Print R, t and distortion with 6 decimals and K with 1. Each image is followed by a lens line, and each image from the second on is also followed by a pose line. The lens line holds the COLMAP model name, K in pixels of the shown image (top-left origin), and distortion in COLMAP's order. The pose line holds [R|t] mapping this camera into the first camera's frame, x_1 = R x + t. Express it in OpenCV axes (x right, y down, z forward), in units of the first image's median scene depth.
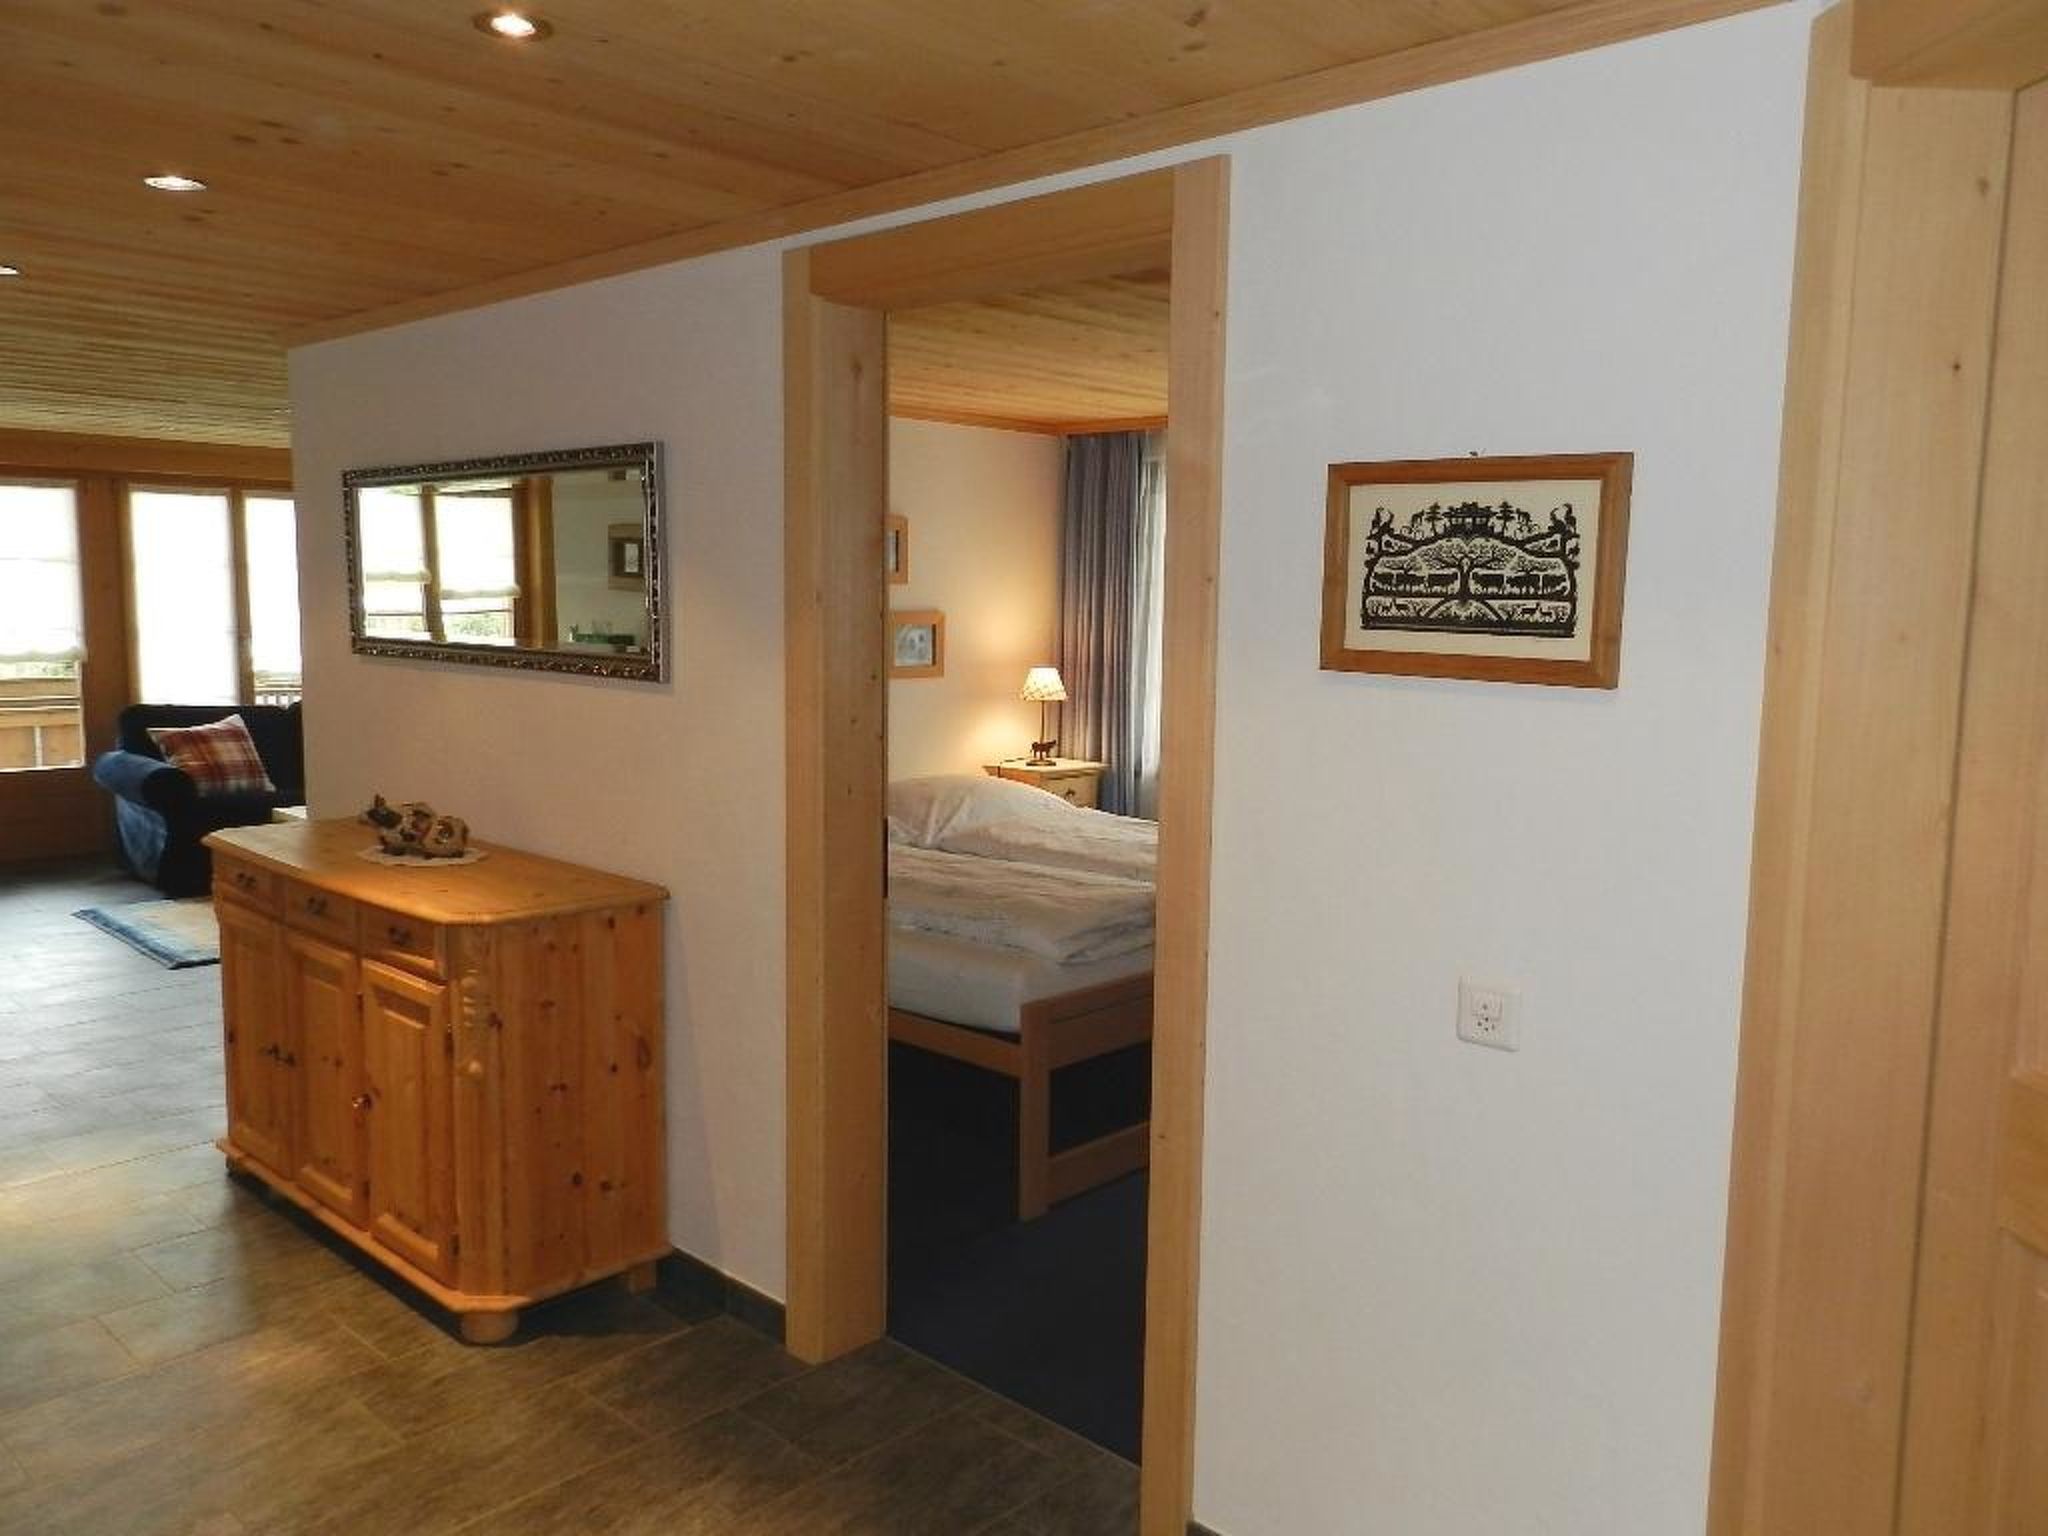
lens RADIAL K [[1550.8, 0, 1024.0], [0, 1550.8, 768.0], [0, 0, 1]] dist [-0.004539, -0.002799]
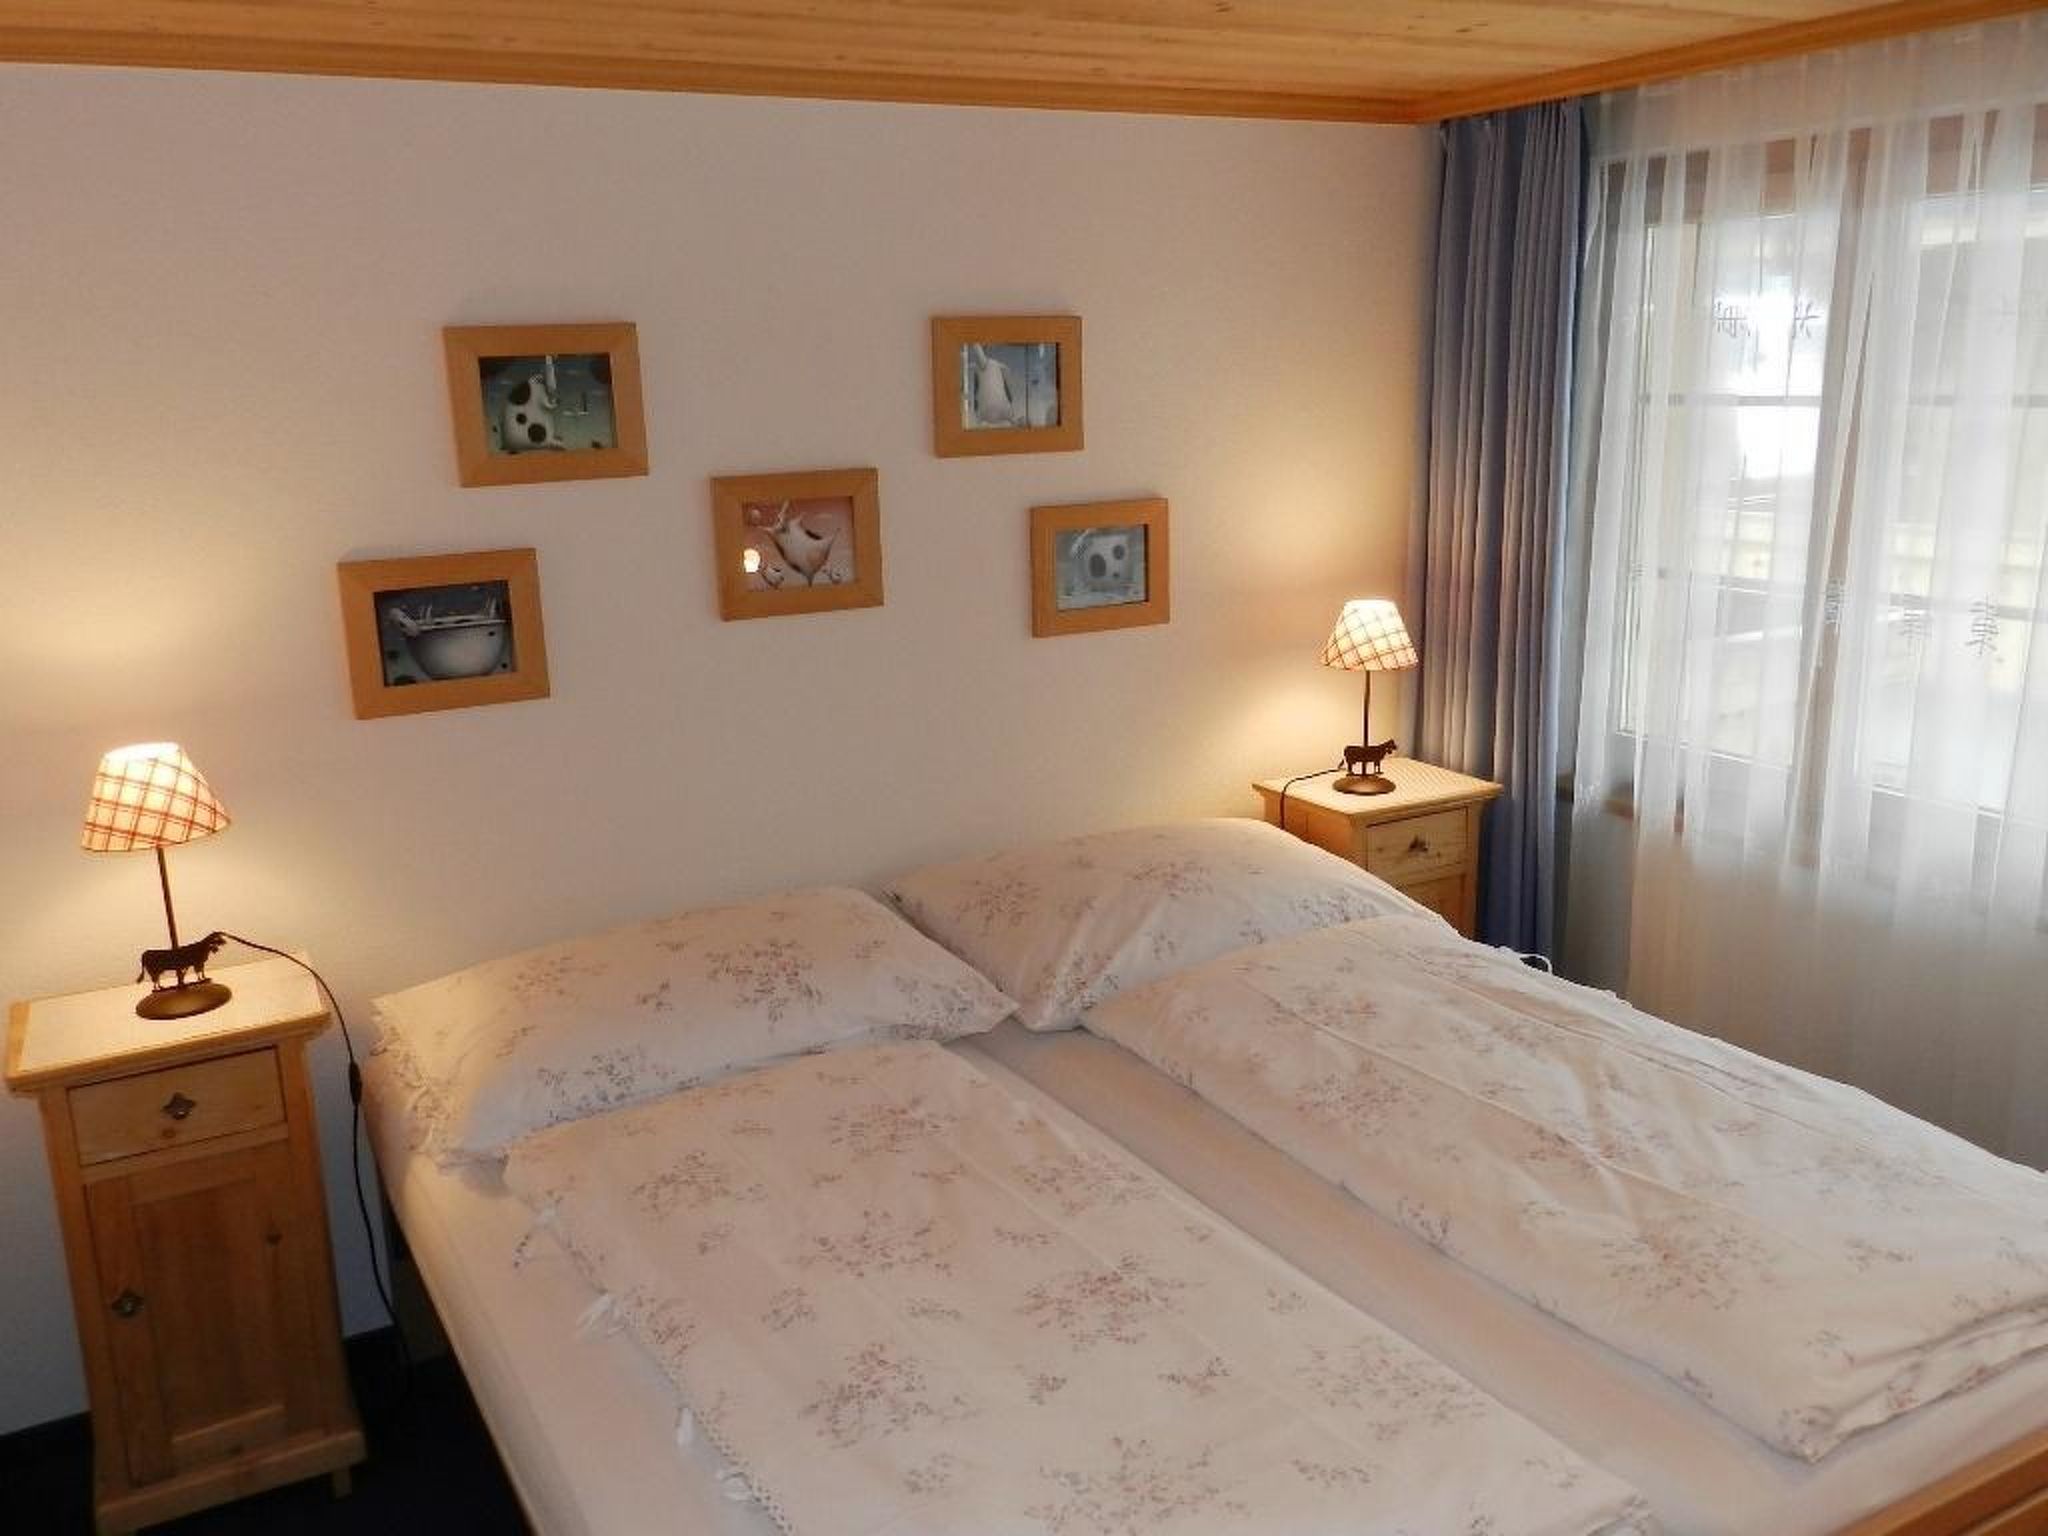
lens RADIAL K [[1718.8, 0, 1015.8], [0, 1718.8, 756.8], [0, 0, 1]] dist [0.026518, -0.004533]
pose [[0.951996, 0.032836, -0.304345, 0.160435], [0.003720, 0.992916, 0.118763, -0.173414], [0.306089, -0.114194, 0.945129, 0.907993]]
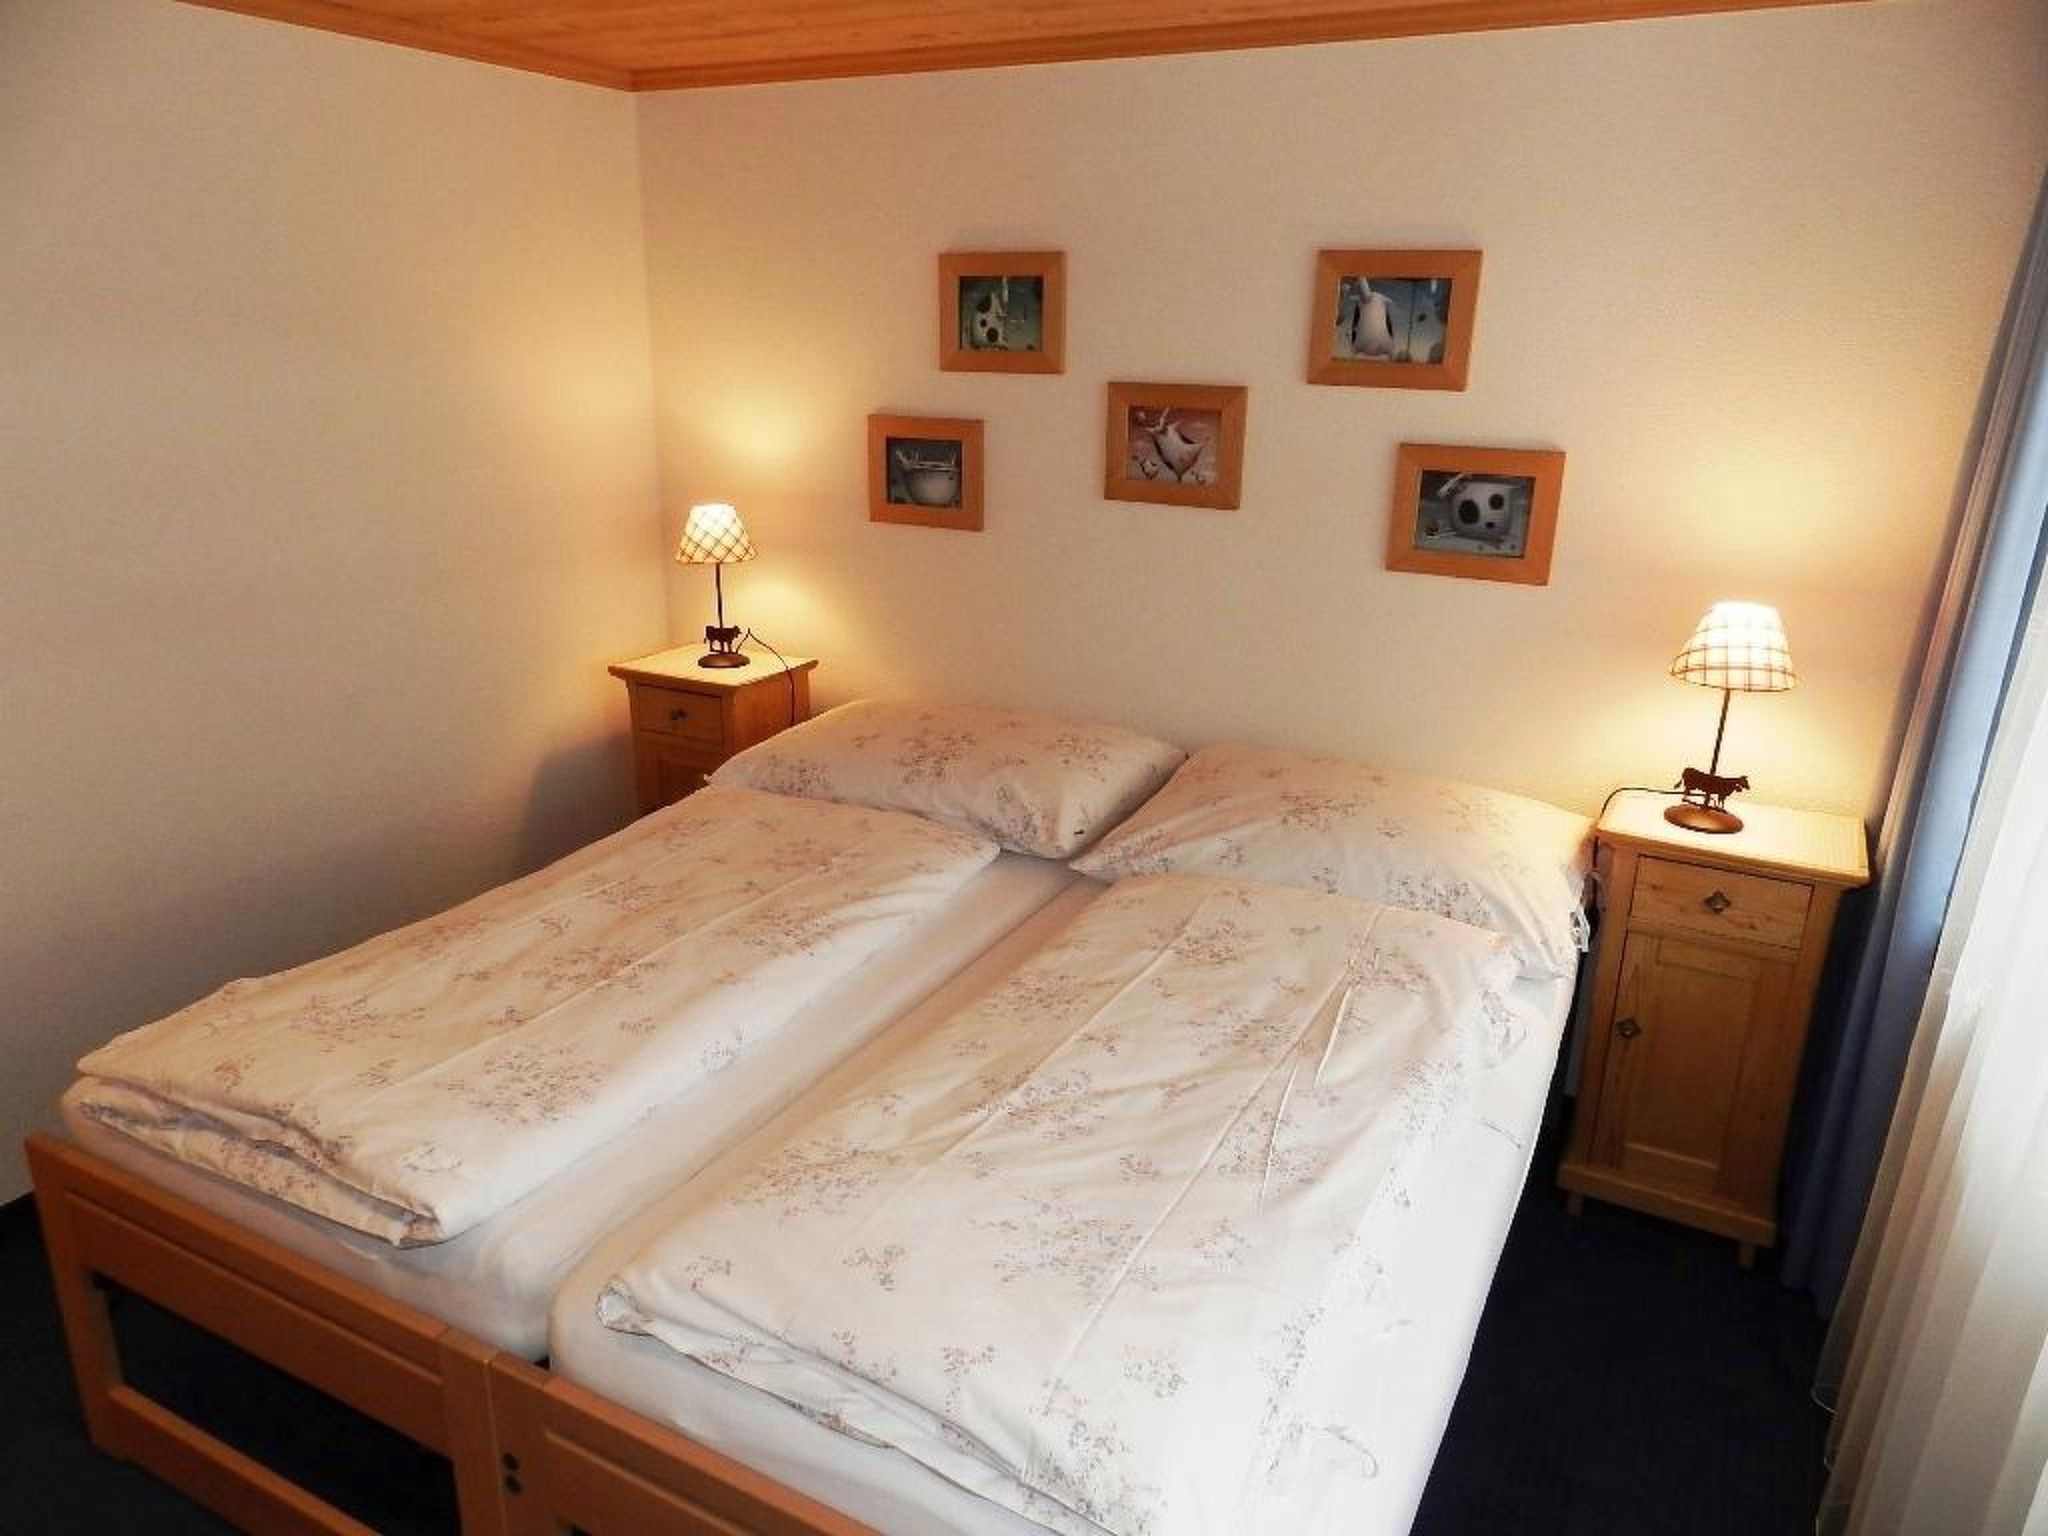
lens RADIAL K [[1377.5, 0, 1024.0], [0, 1377.5, 768.0], [0, 0, 1]] dist [0.013986, -0.000085]
pose [[0.269481, 0.296011, -0.916383, 0.679494], [-0.124848, 0.954294, 0.271543, -0.213955], [0.954879, 0.041233, 0.294120, 1.495074]]
